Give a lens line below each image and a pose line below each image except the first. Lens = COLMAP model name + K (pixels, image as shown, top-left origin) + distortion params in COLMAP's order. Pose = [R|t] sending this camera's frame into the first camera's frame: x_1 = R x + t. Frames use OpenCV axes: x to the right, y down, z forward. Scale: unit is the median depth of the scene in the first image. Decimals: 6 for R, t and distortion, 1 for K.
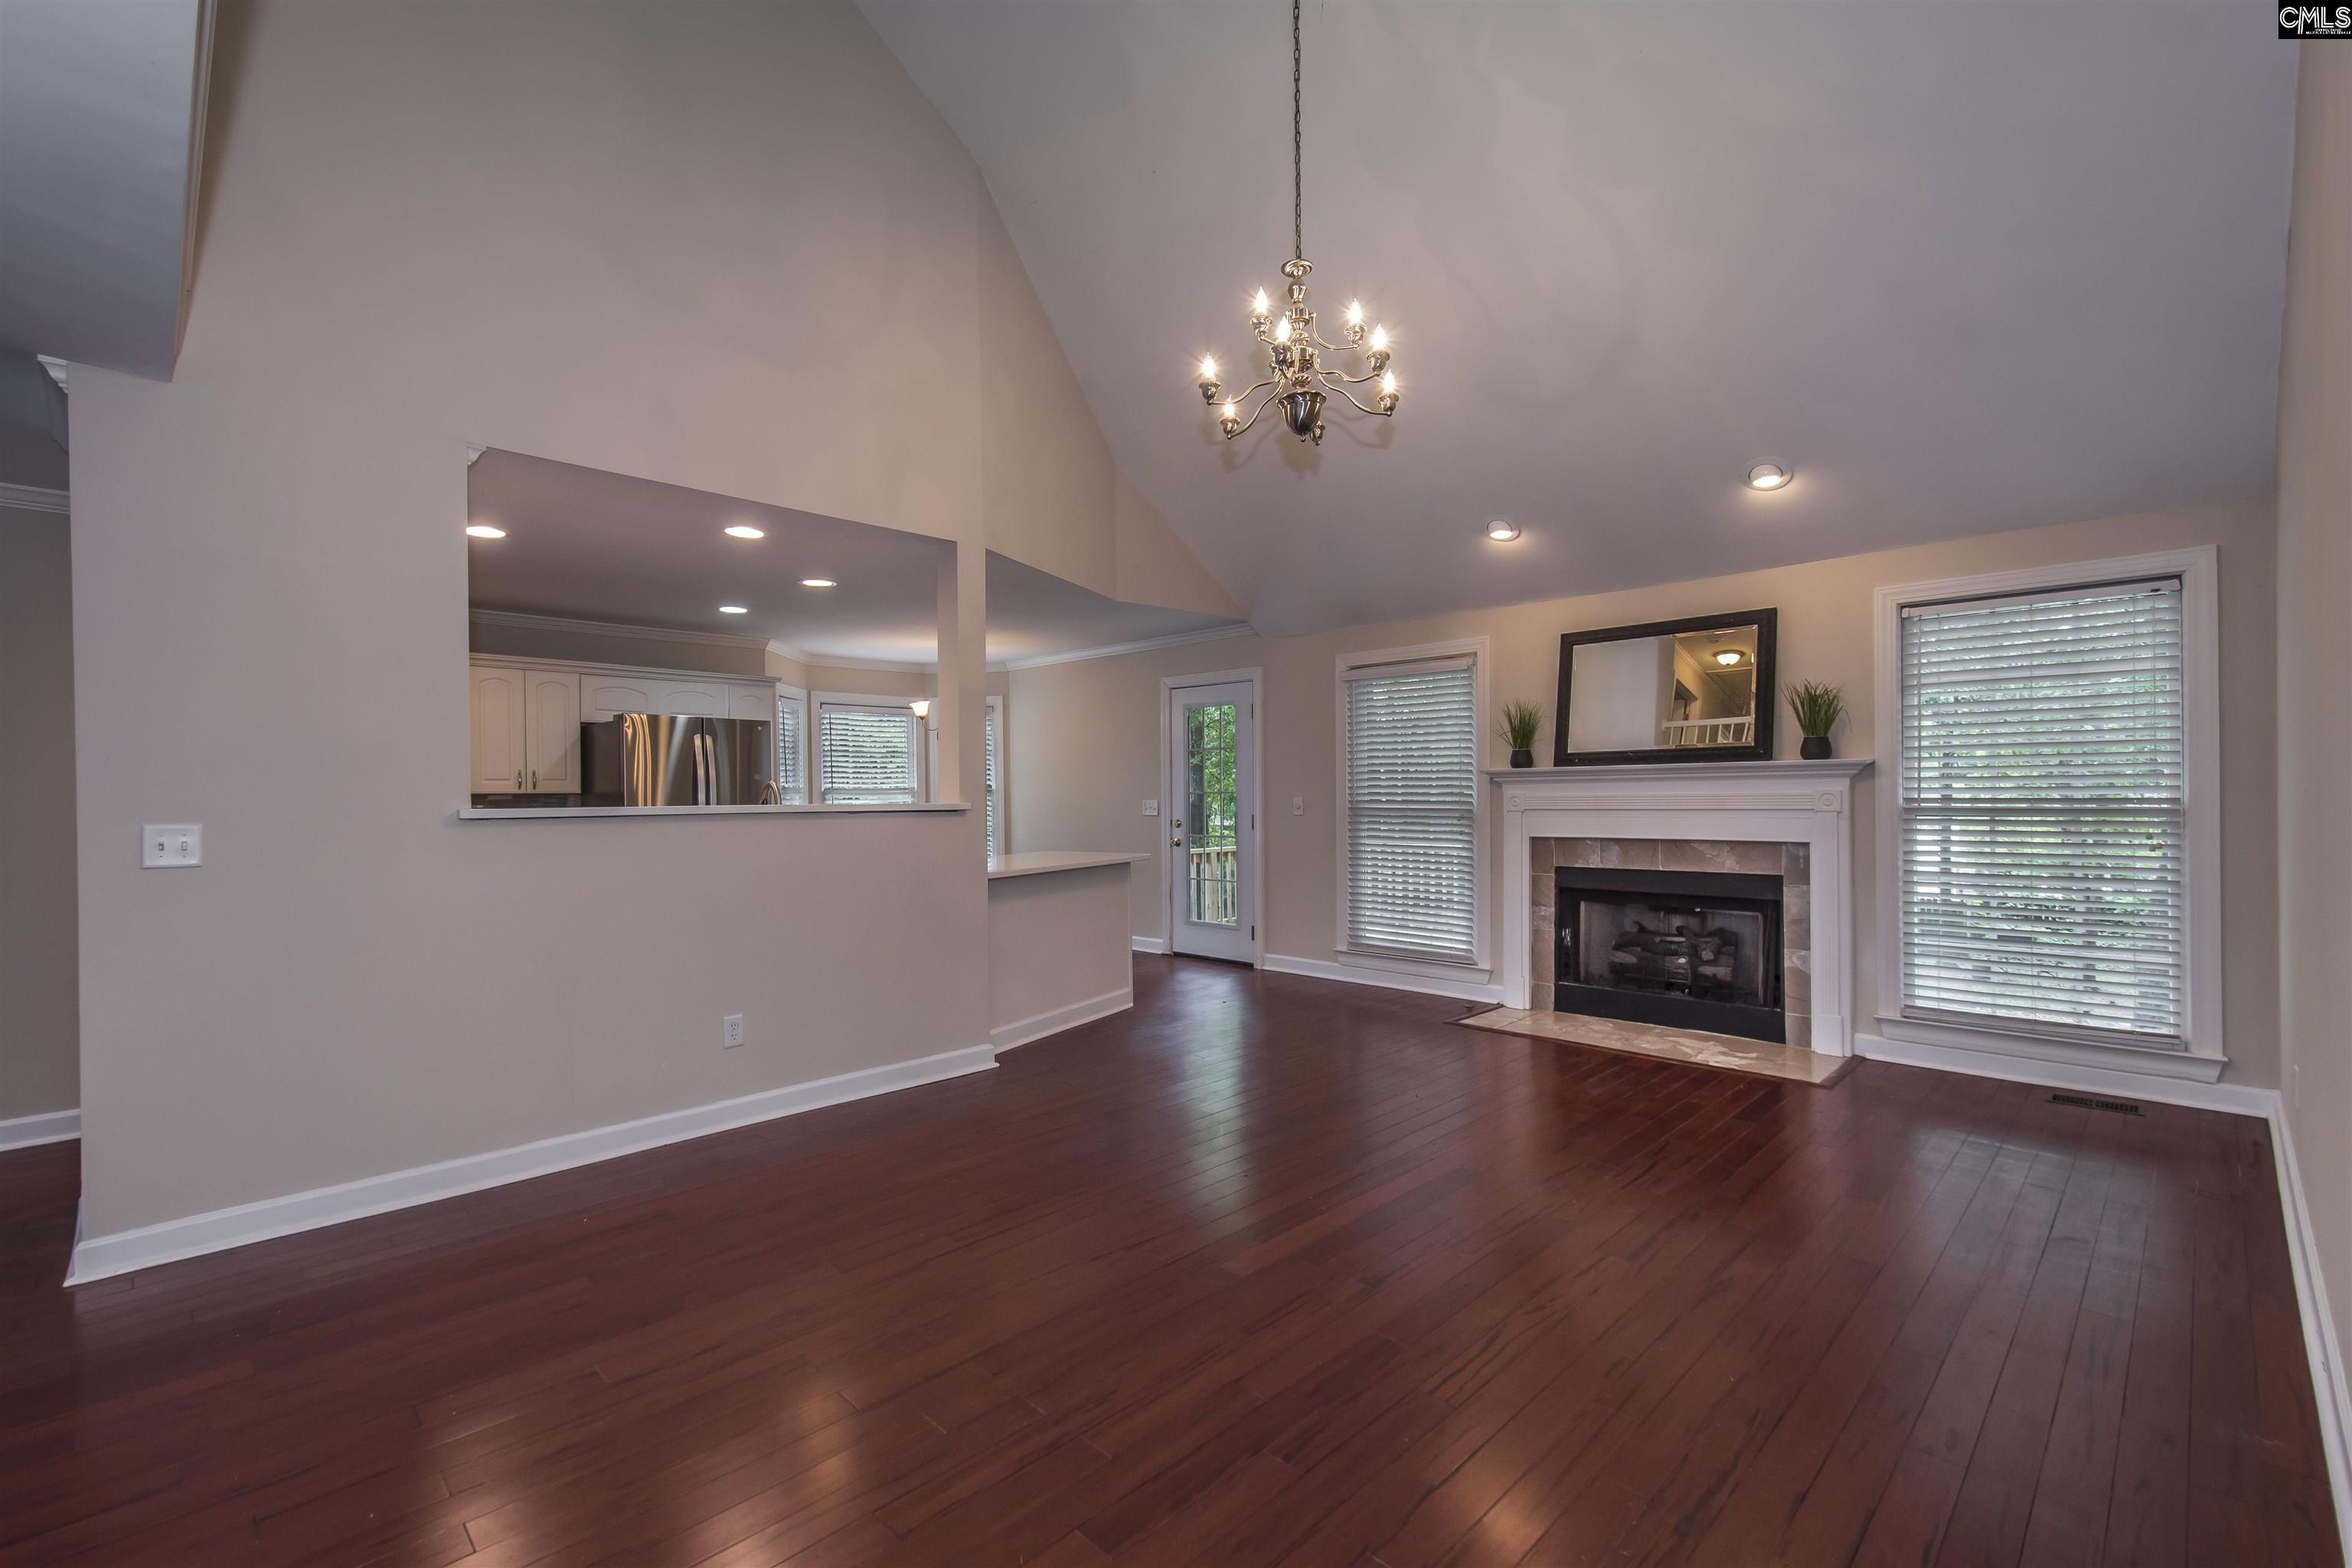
lens RADIAL K [[1046.6, 0, 1143.0], [0, 1046.6, 797.1], [0, 0, 1]] dist [0.000069, 0.000428]
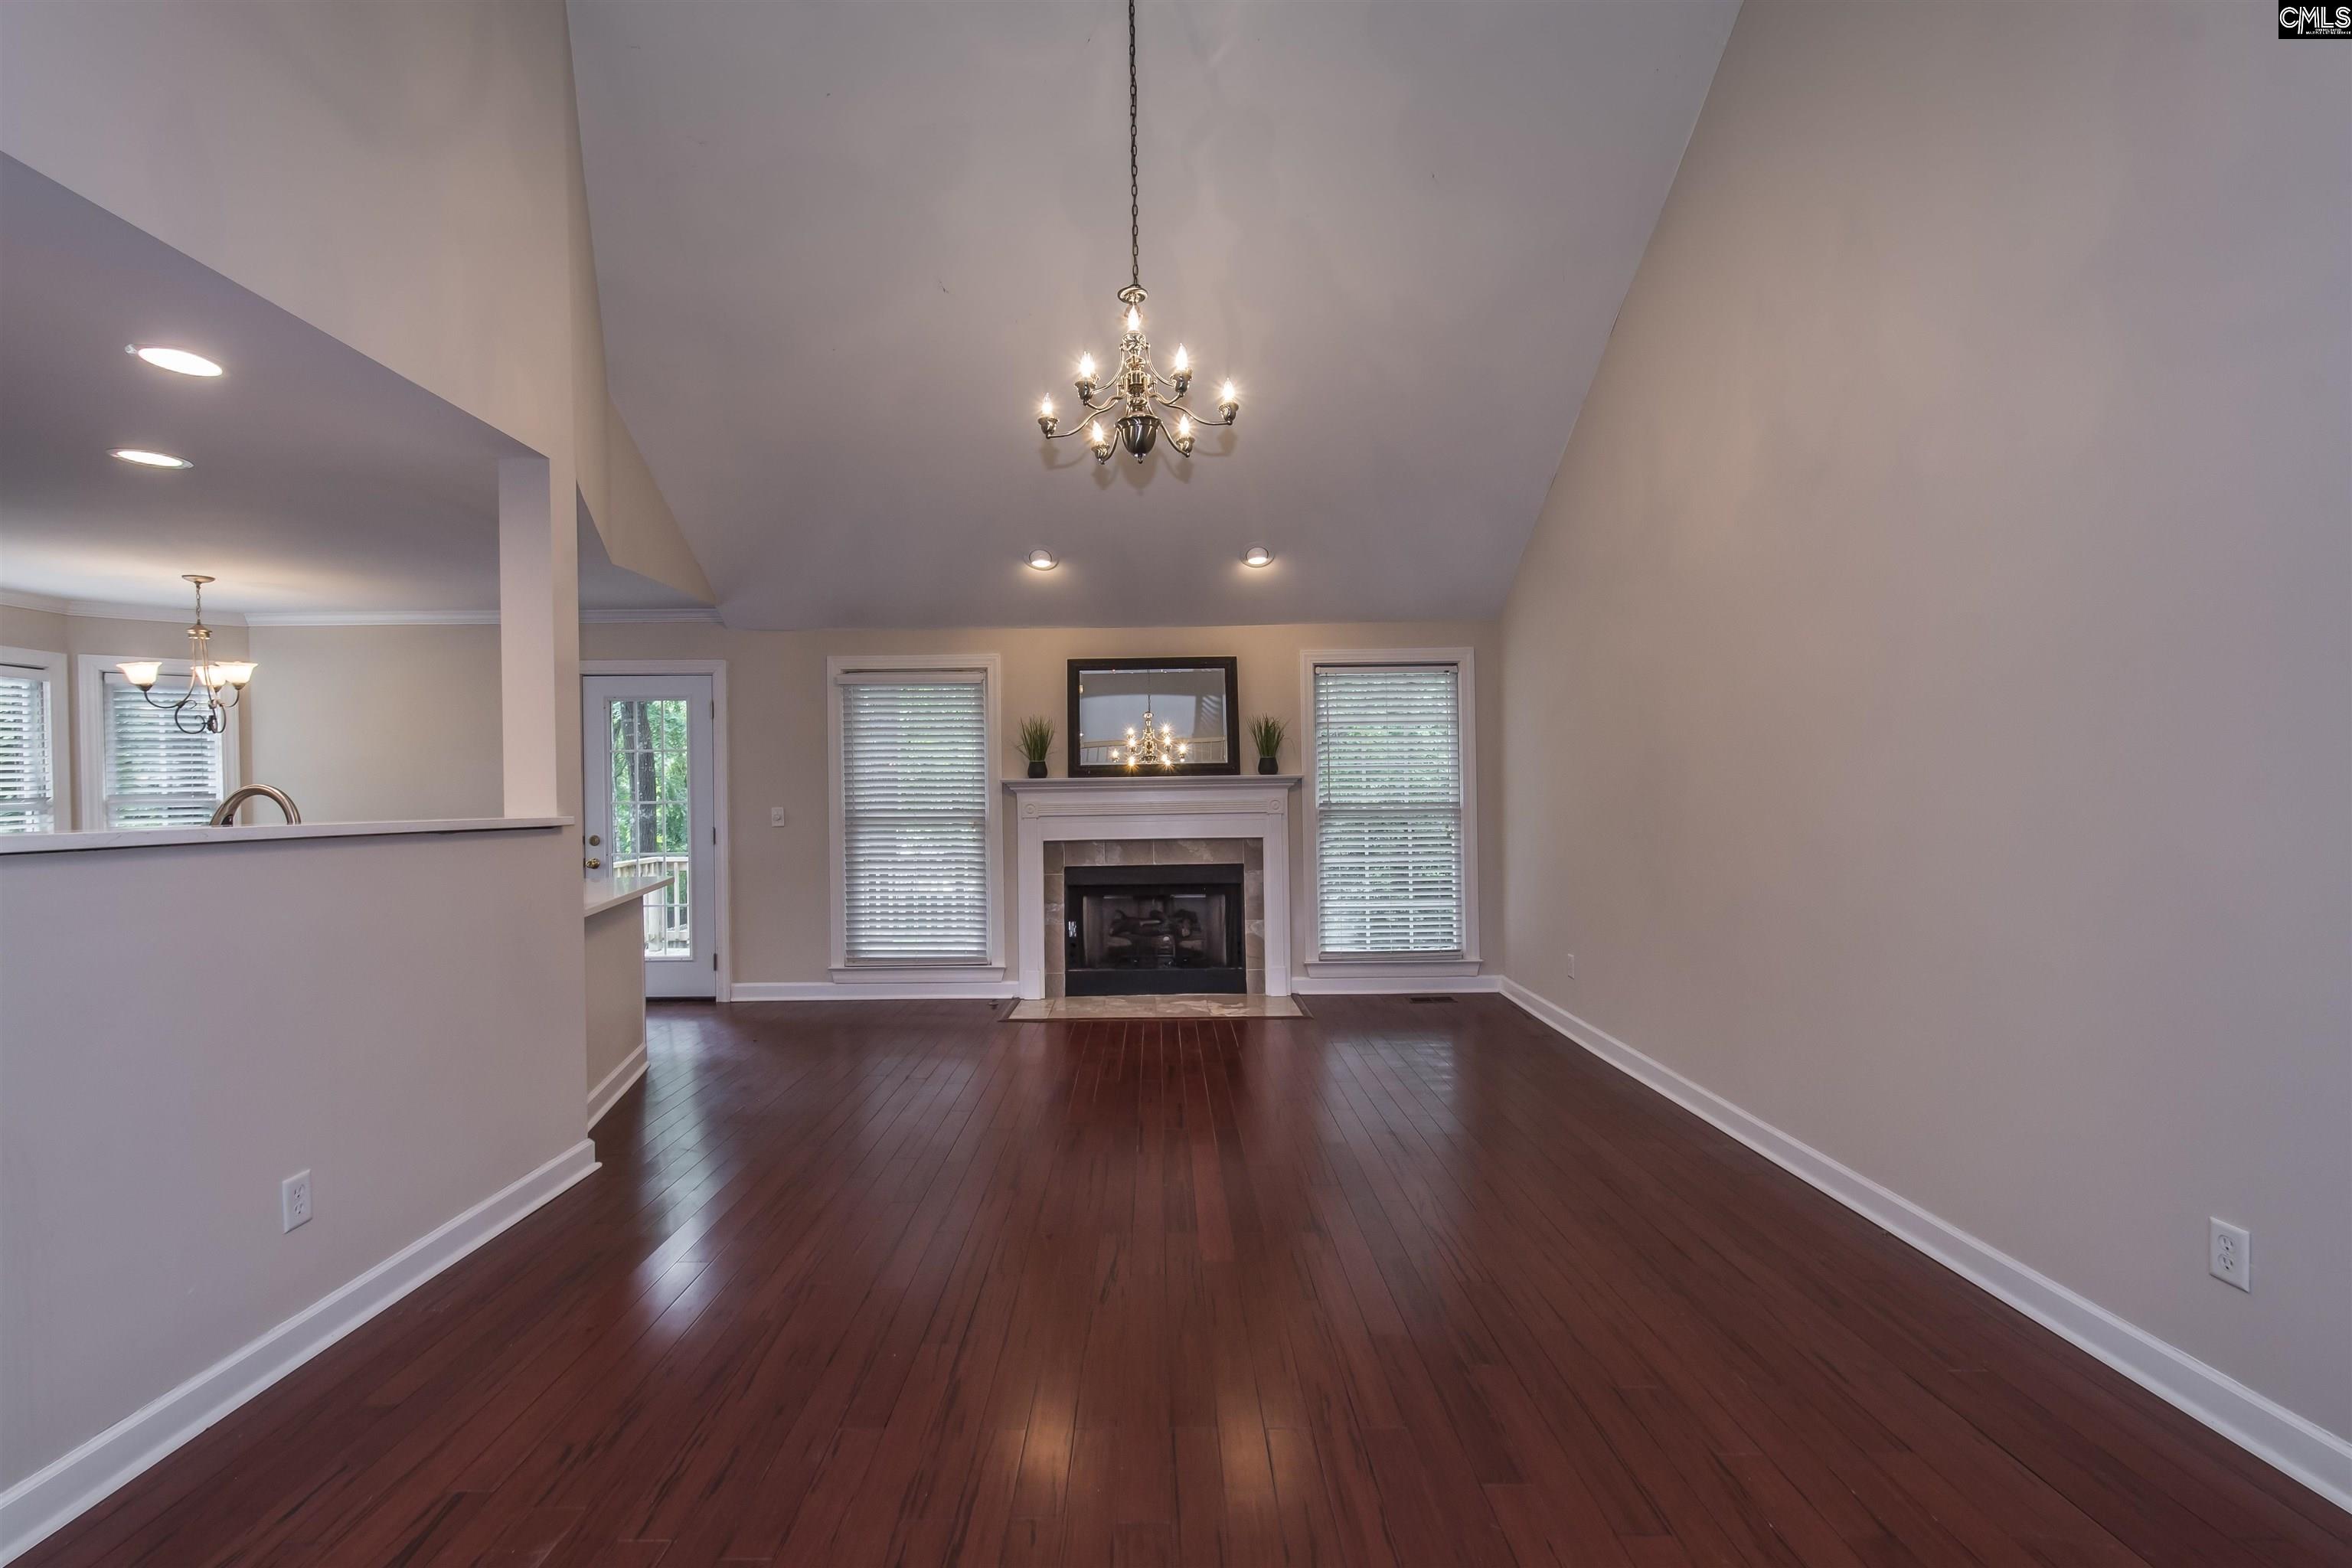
lens RADIAL K [[1046.6, 0, 1143.0], [0, 1046.6, 797.1], [0, 0, 1]] dist [0.000069, 0.000428]
pose [[0.690310, -0.000484, 0.723513, -0.389040], [0.007865, 0.999946, -0.006835, 0.000216], [-0.723471, 0.010409, 0.690277, 0.182943]]
